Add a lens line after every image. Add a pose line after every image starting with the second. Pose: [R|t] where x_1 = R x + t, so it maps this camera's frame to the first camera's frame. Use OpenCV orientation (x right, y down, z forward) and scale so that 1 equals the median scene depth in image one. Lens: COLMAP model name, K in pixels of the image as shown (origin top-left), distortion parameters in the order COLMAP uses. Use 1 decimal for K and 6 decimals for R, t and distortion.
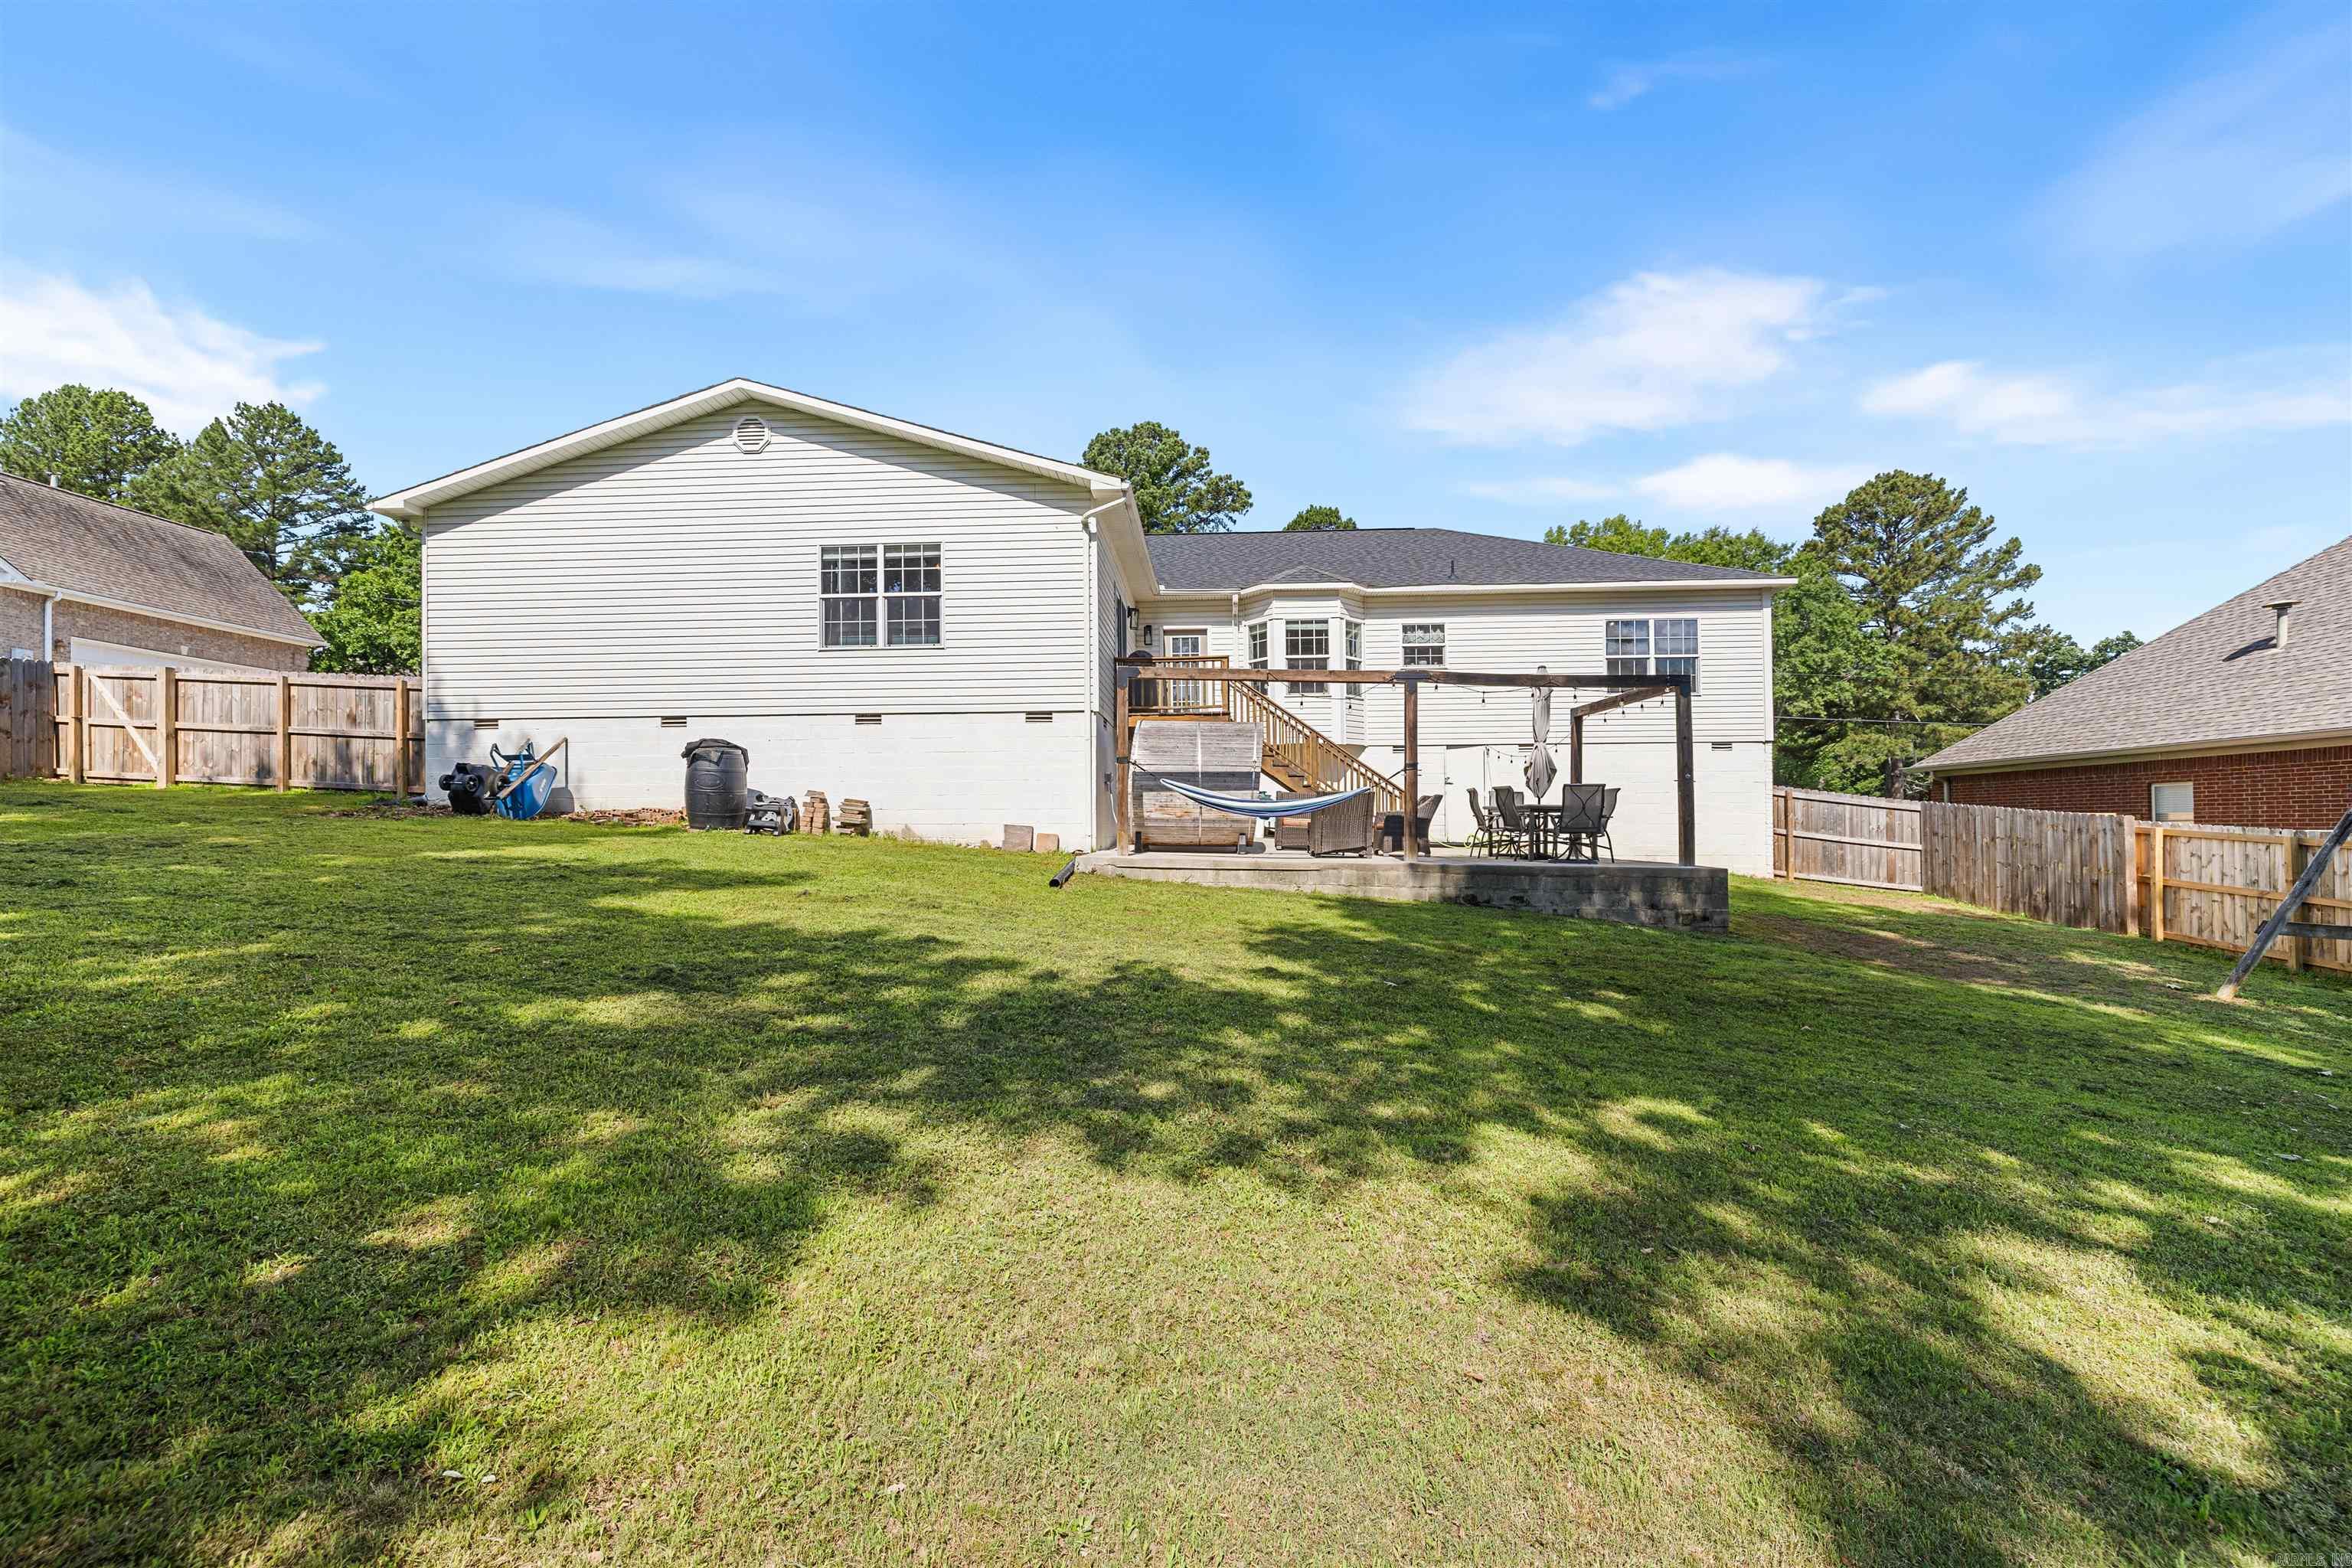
lens RADIAL K [[978.8, 0, 1175.0], [0, 978.8, 818.6], [0, 0, 1]] dist [-0.012848, -0.000102]
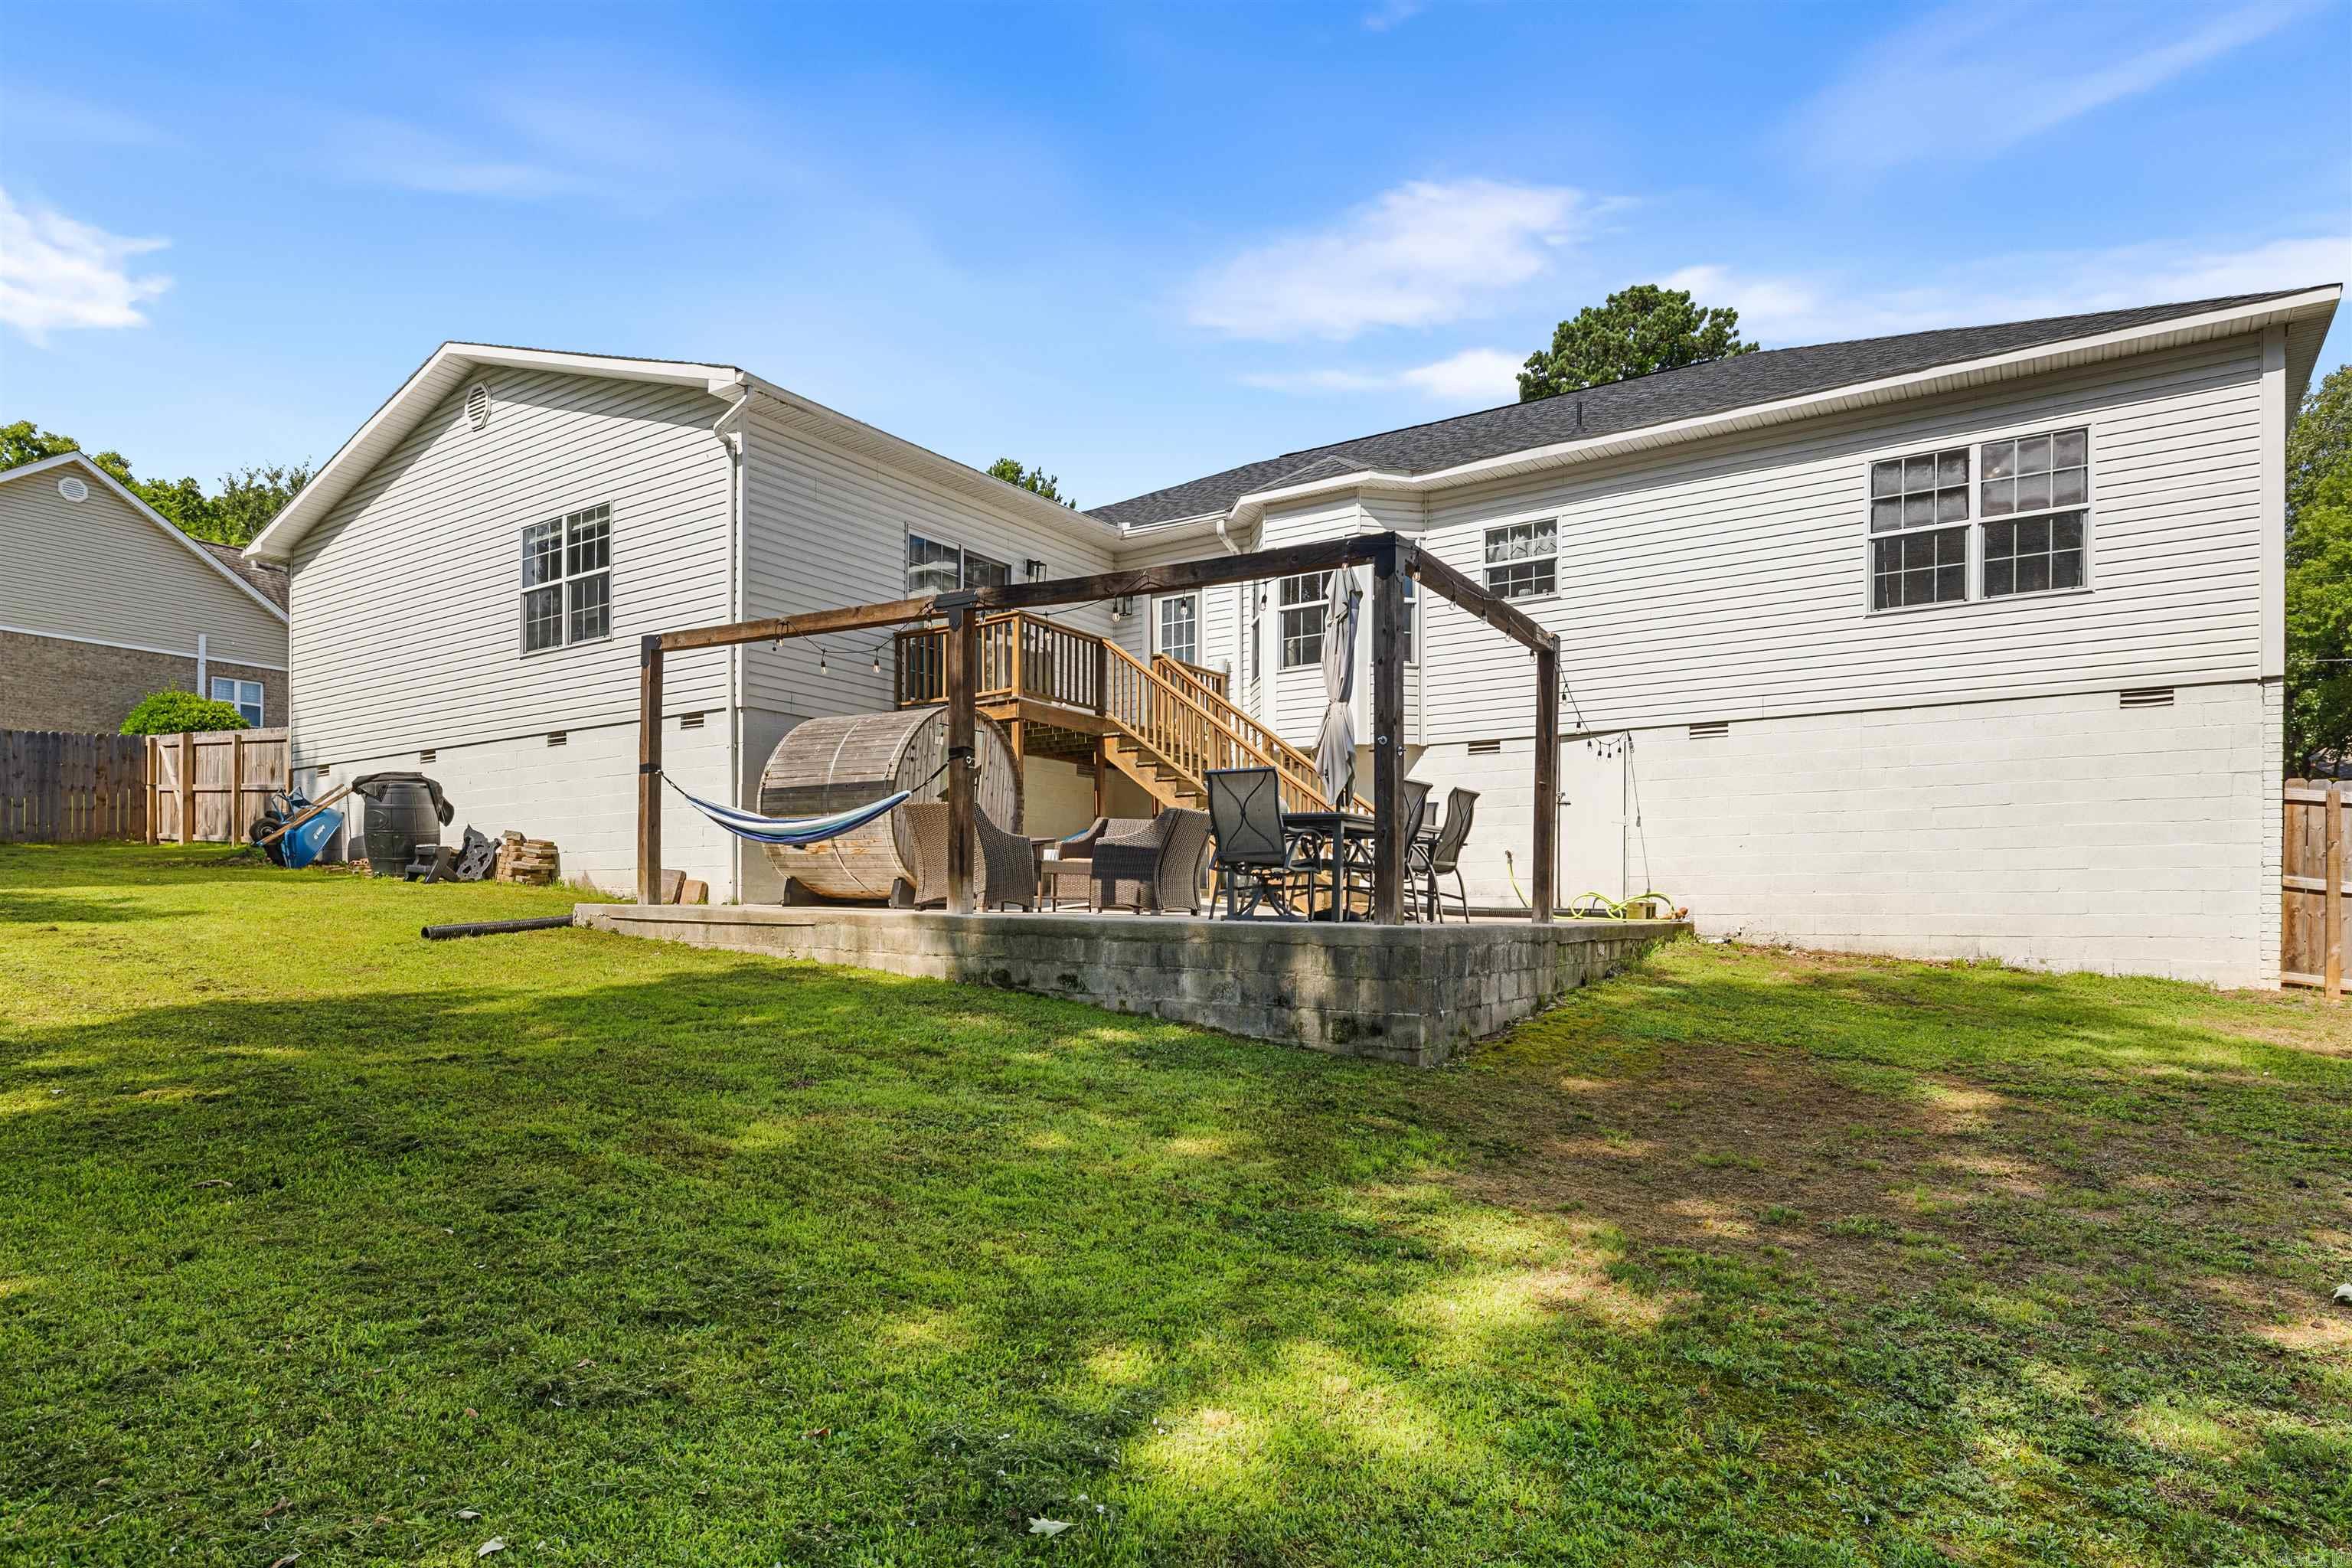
lens RADIAL K [[1344.4, 0, 1176.7], [0, 1344.4, 918.2], [0, 0, 1]] dist [-0.005034, -0.001623]
pose [[0.857654, 0.005181, -0.514201, 0.679640], [-0.004210, 0.999986, 0.003054, 0.038449], [0.514210, -0.000455, 0.857664, 0.323892]]
